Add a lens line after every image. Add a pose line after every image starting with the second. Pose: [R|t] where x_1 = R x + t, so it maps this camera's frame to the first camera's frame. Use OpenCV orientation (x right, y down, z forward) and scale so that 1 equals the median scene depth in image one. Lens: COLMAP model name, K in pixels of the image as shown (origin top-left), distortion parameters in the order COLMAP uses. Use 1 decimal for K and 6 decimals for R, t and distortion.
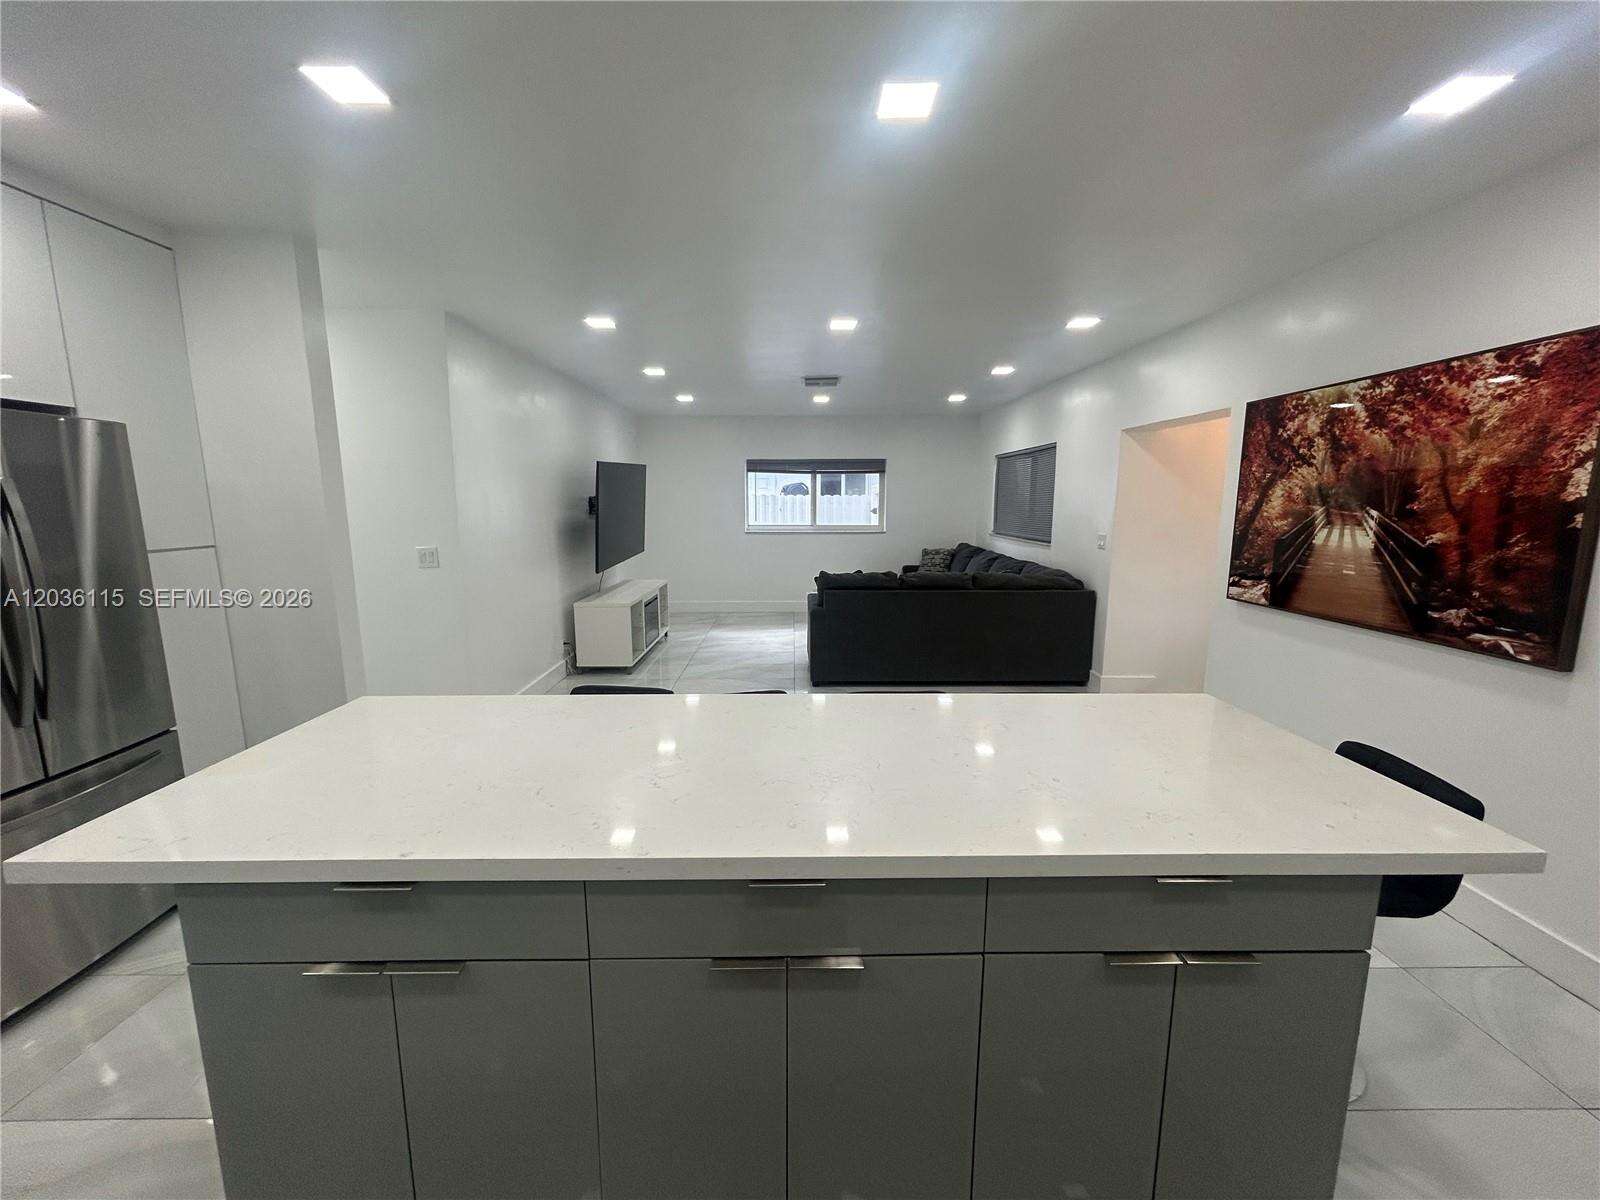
lens RADIAL K [[644.2, 0, 800.8], [0, 644.2, 601.3], [0, 0, 1]] dist [-0.000540, 0.000916]
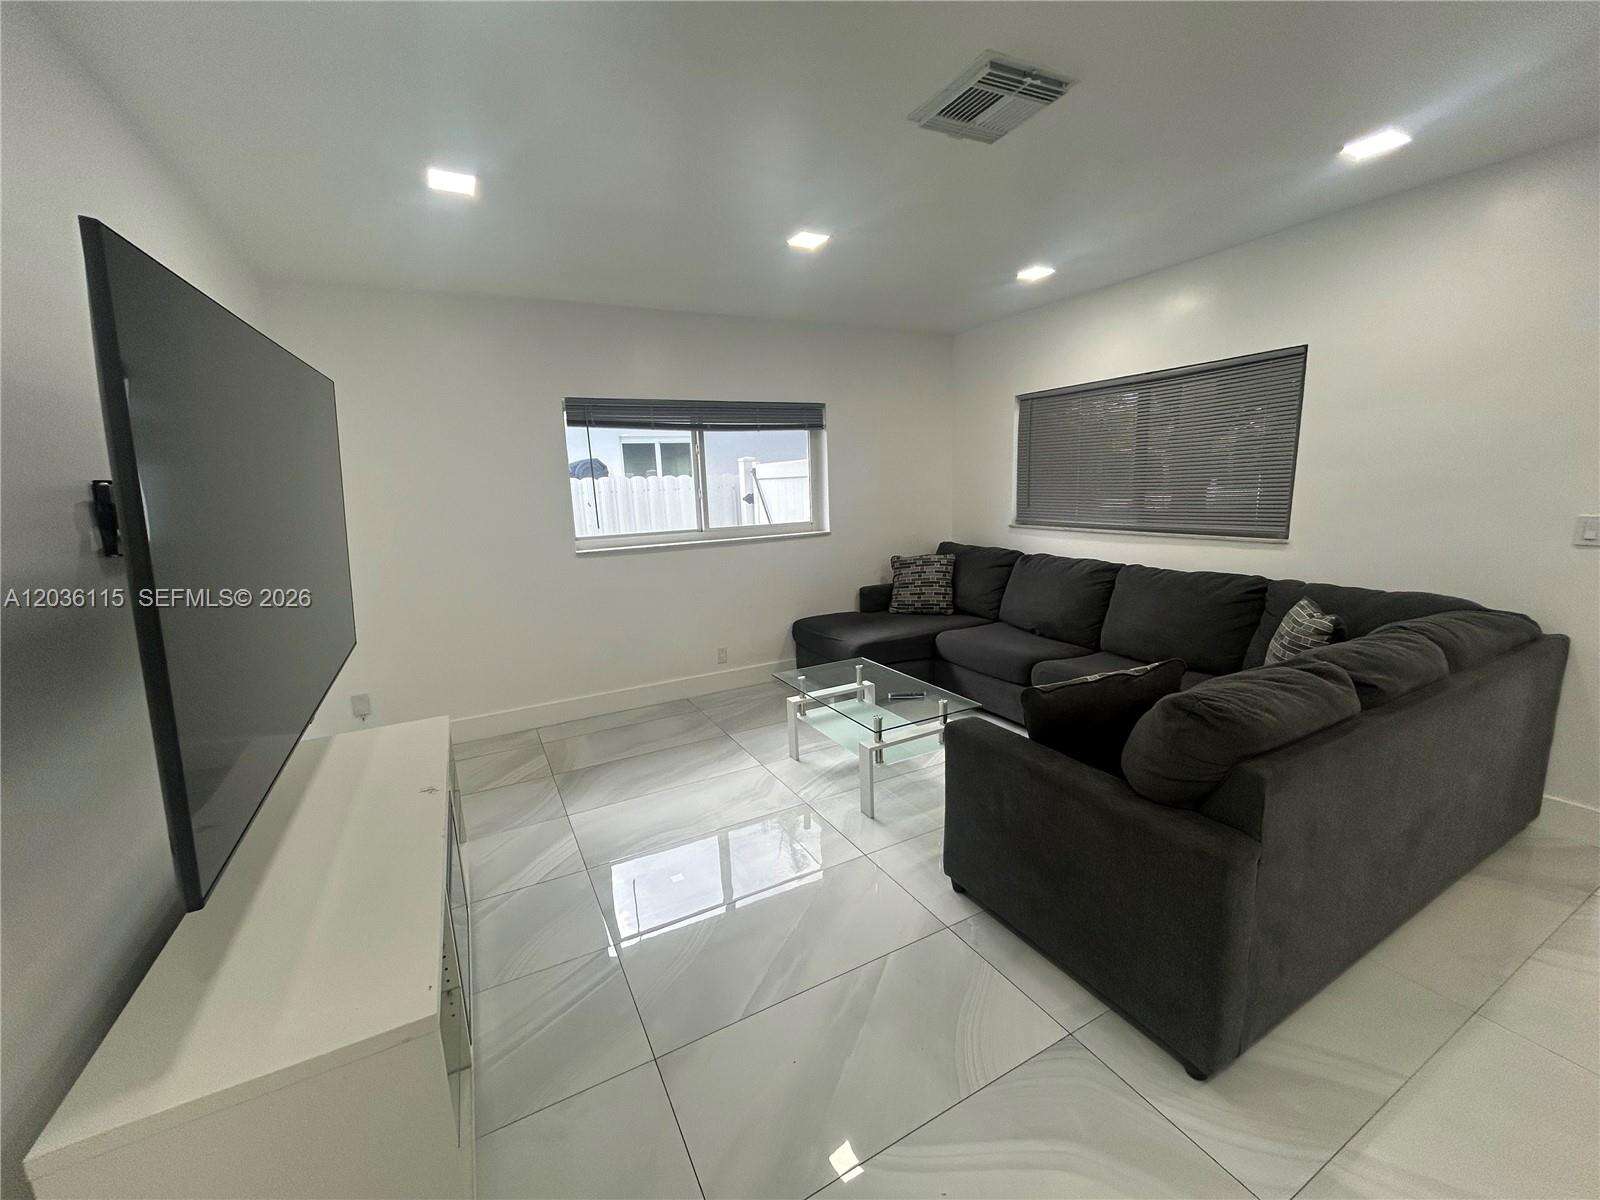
lens RADIAL K [[644.2, 0, 799.3], [0, 644.2, 594.1], [0, 0, 1]] dist [-0.000540, 0.000916]
pose [[0.888167, -0.112182, 0.445617, -0.155744], [0.107979, 0.993540, 0.034904, -0.077203], [-0.446654, 0.017117, 0.894543, 0.510013]]
